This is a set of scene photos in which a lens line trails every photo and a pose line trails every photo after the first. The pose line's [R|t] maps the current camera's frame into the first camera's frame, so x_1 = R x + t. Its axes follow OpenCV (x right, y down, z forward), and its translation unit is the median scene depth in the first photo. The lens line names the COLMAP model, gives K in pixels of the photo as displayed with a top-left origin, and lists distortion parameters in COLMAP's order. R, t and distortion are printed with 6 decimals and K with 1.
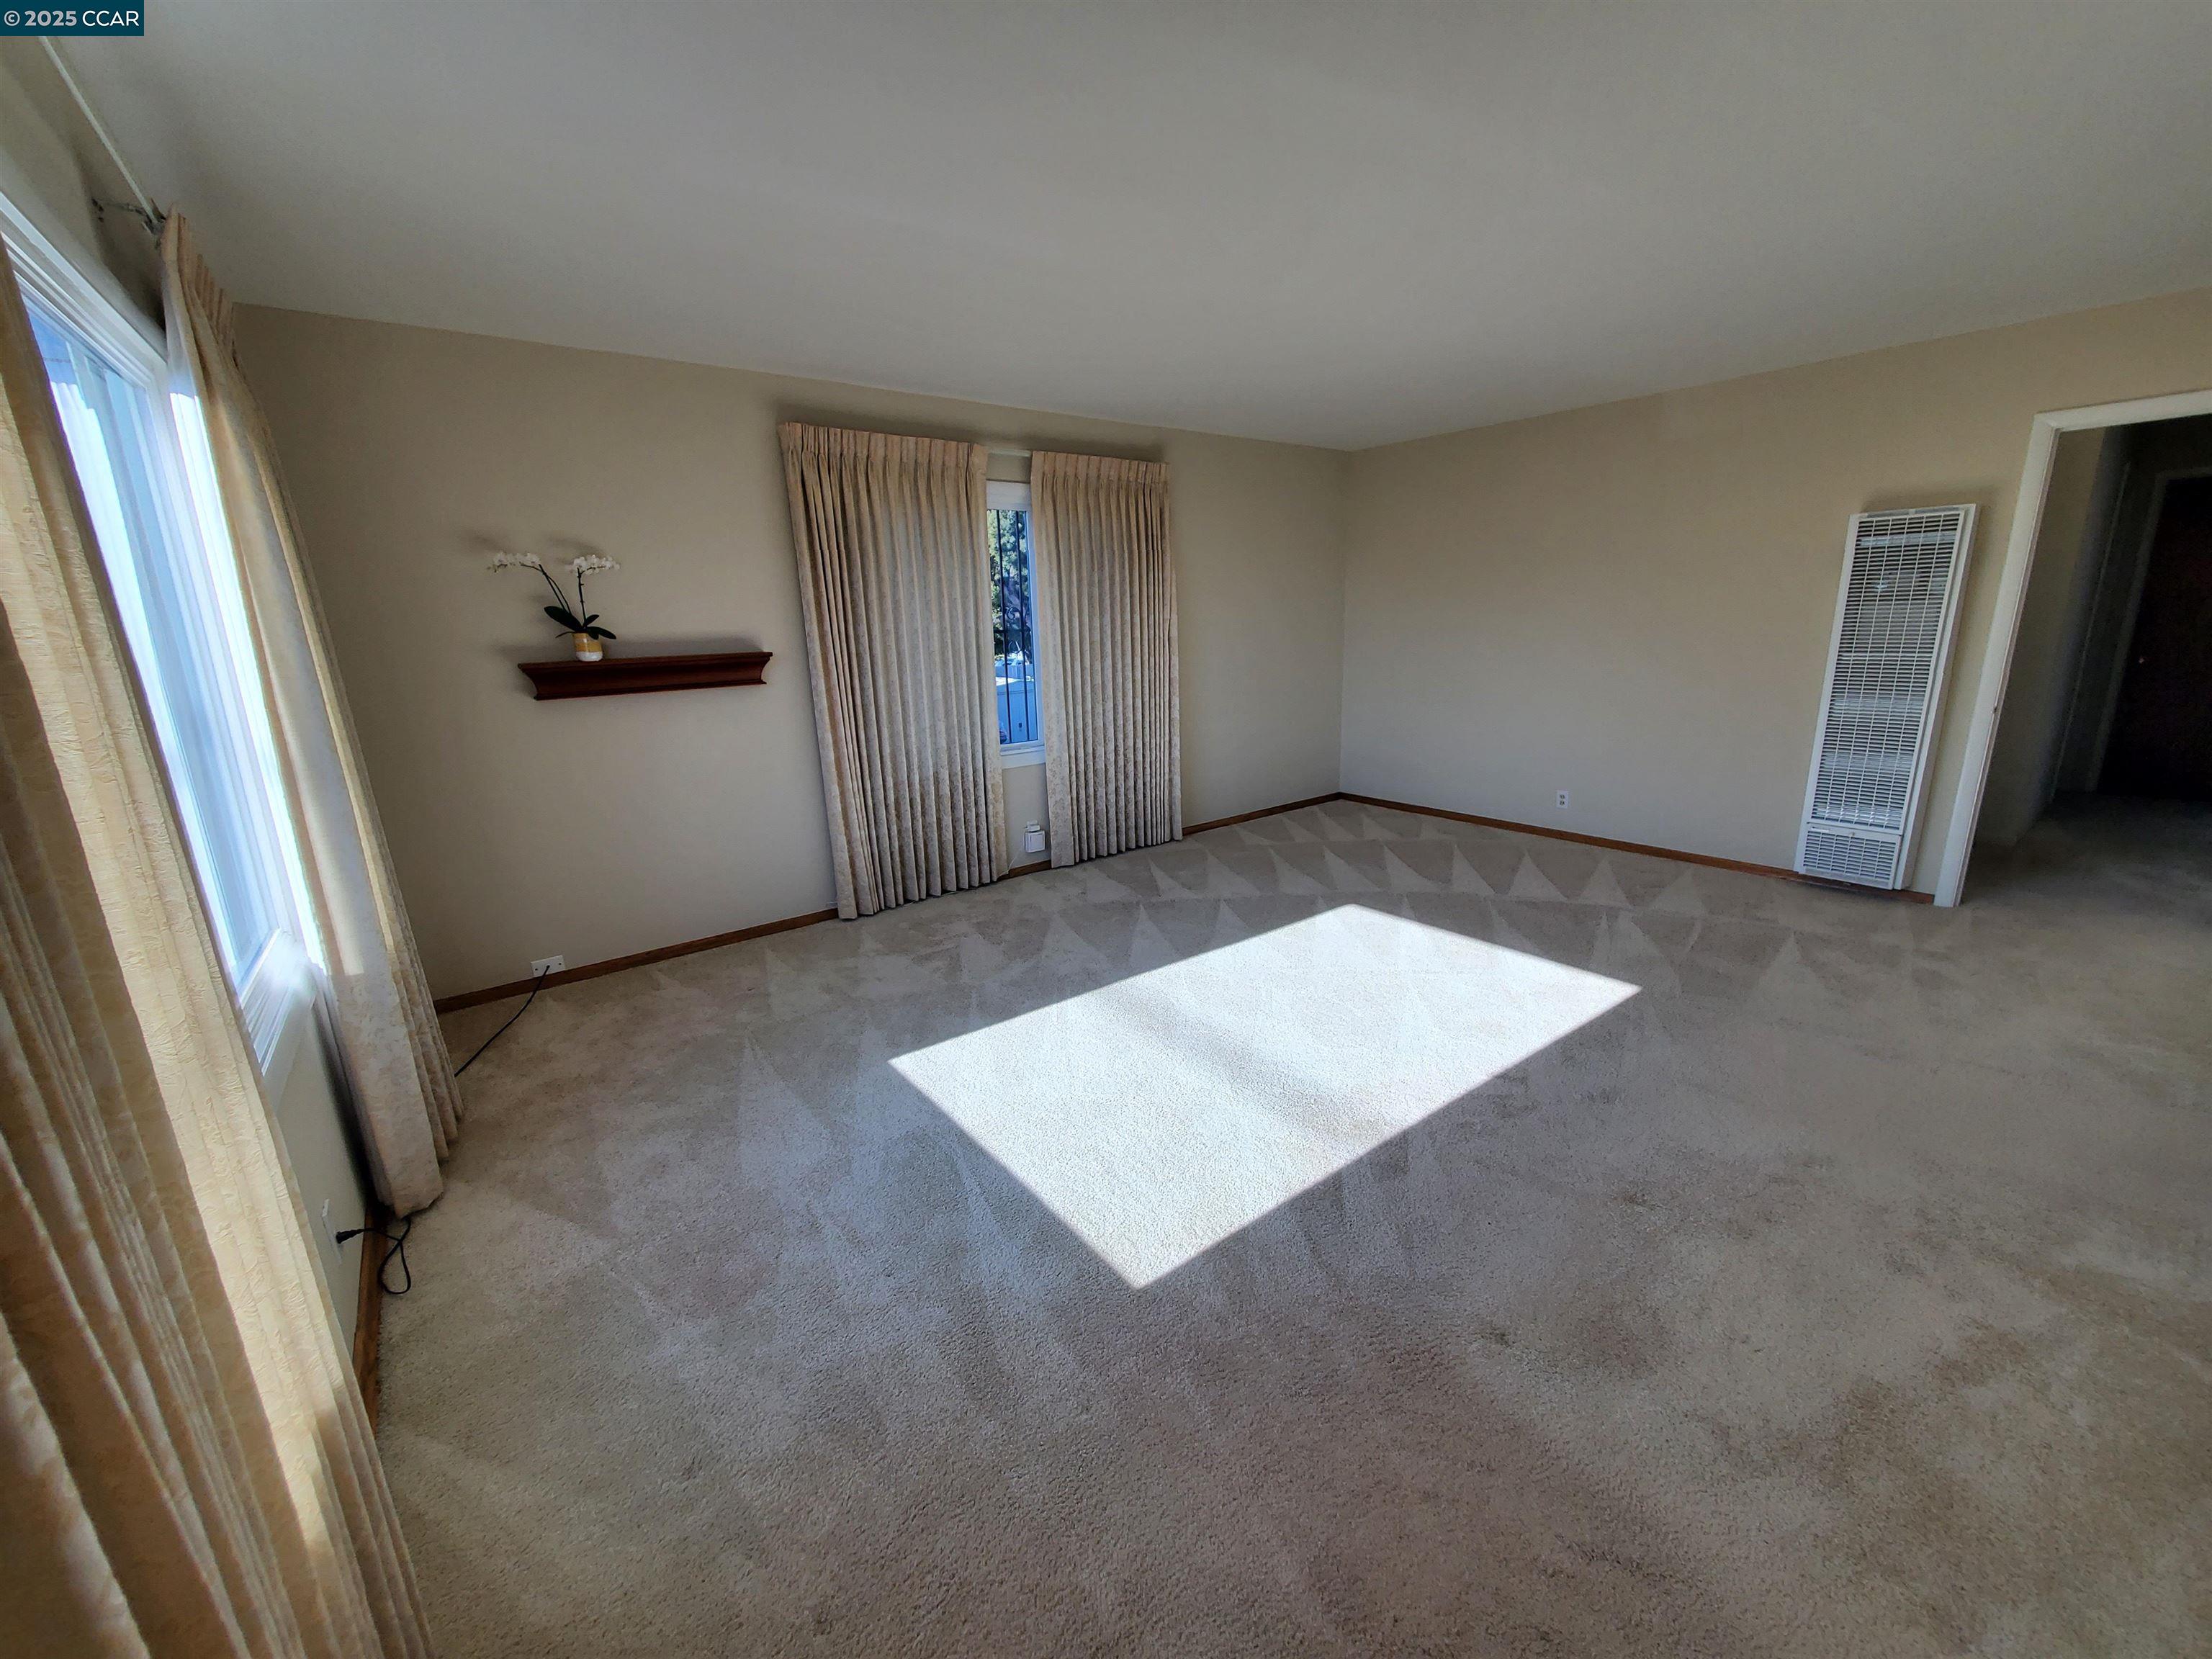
lens RADIAL K [[888.2, 0, 1110.0], [0, 888.2, 814.9], [0, 0, 1]] dist [0.000366, 0.000177]
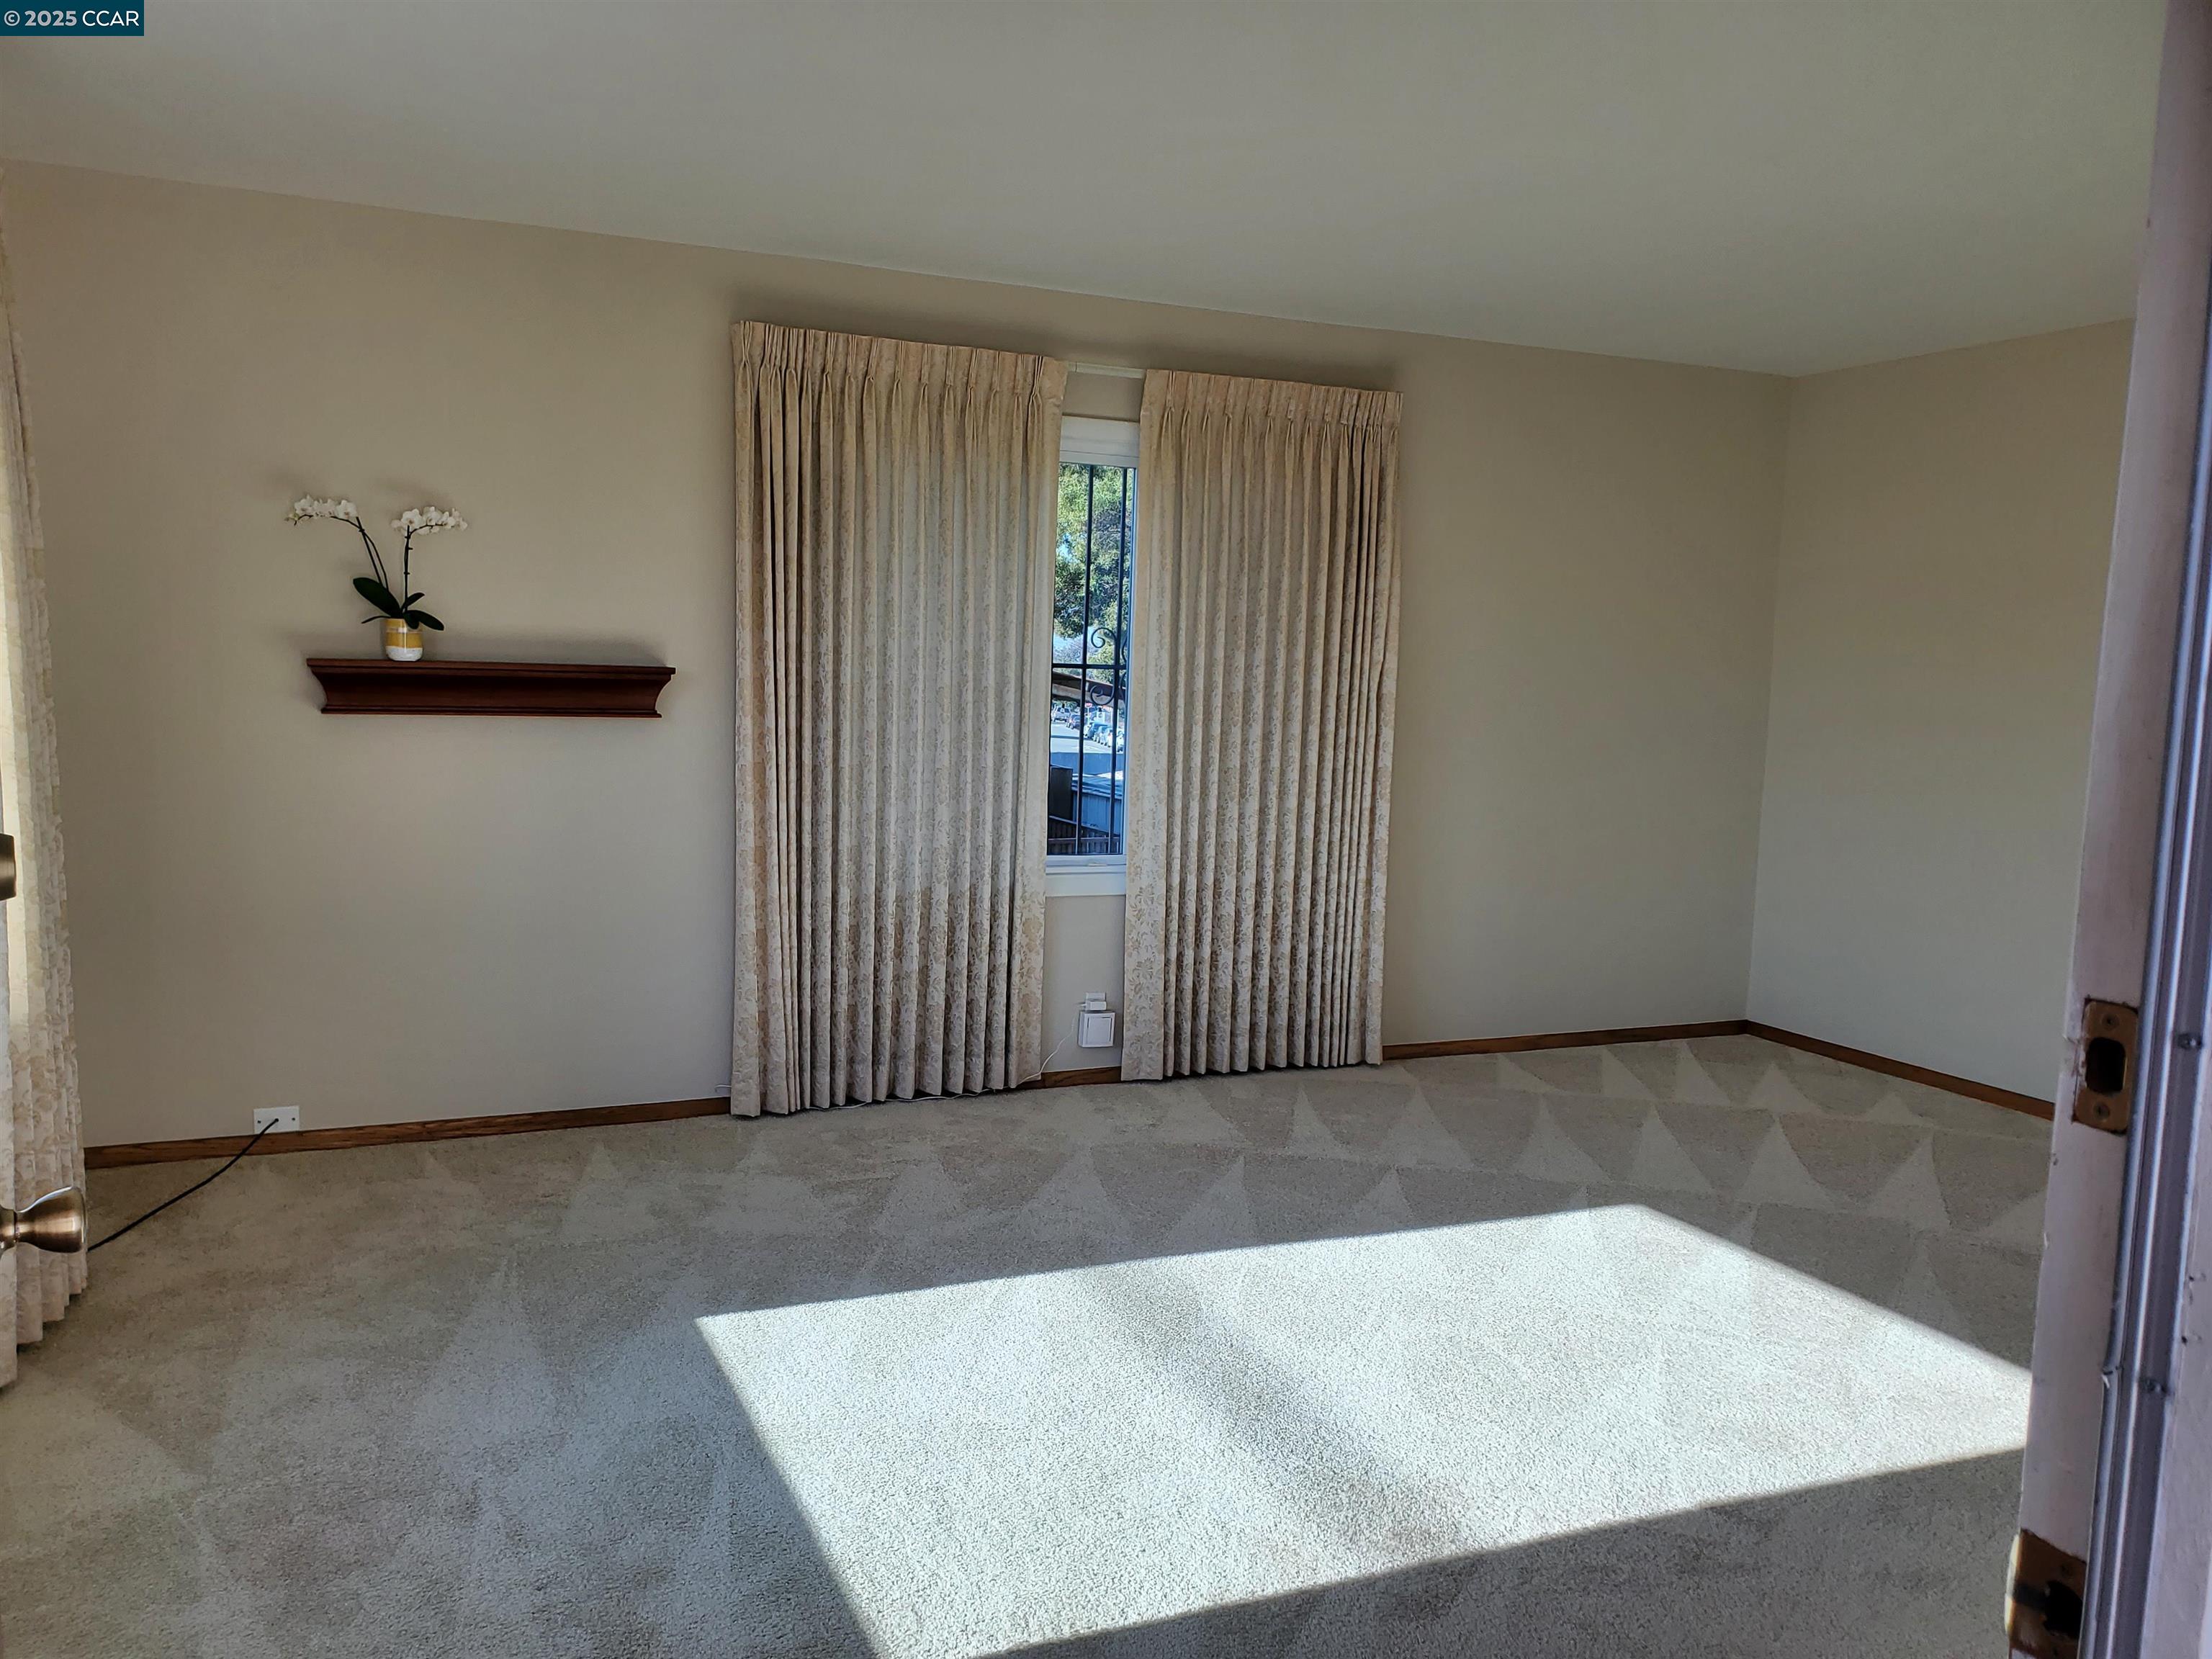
lens RADIAL K [[1723.4, 0, 1073.7], [0, 1723.4, 841.2], [0, 0, 1]] dist [0.035069, -0.011511]
pose [[0.967453, 0.083419, -0.238905, 0.176009], [-0.111344, 0.988127, -0.105865, 0.032676], [0.227237, 0.129020, 0.965255, -0.094003]]
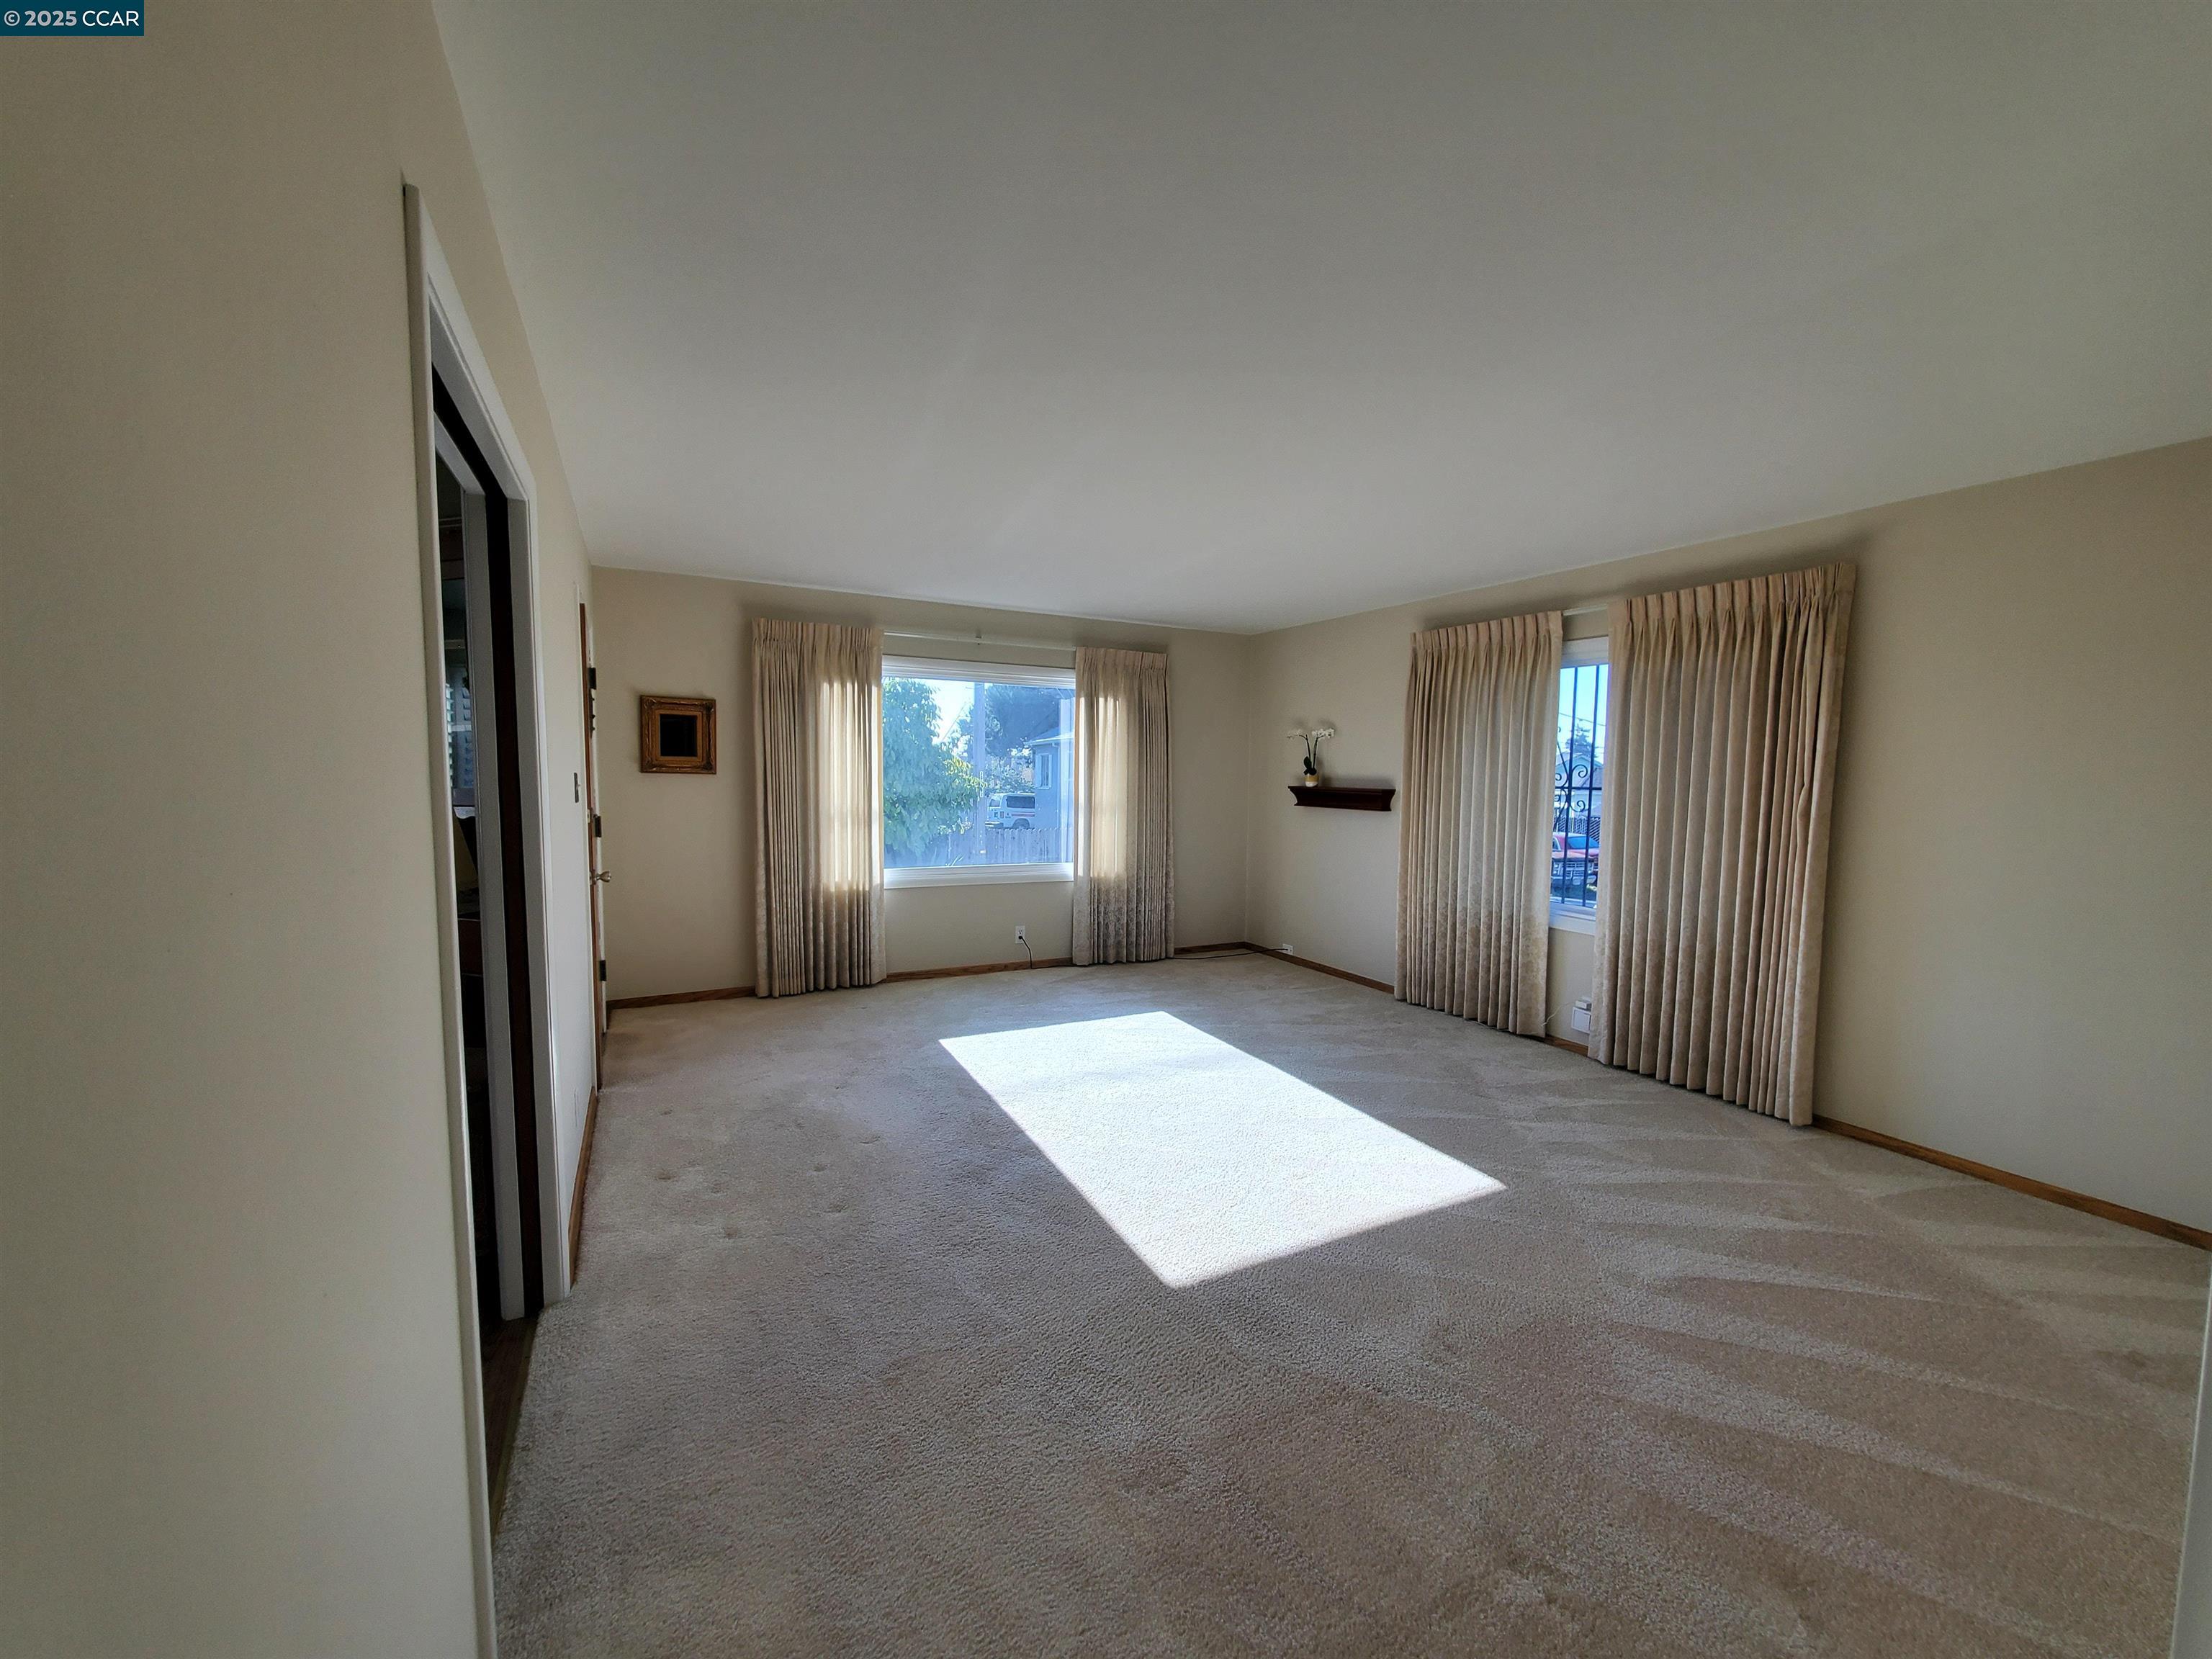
lens RADIAL K [[888.7, 0, 1146.5], [0, 888.7, 824.2], [0, 0, 1]] dist [0.000684, 0.000077]
pose [[-0.154432, 0.084152, -0.984413, 0.971078], [-0.241448, 0.962941, 0.120194, -0.186359], [0.958047, 0.256246, -0.128391, 0.741949]]
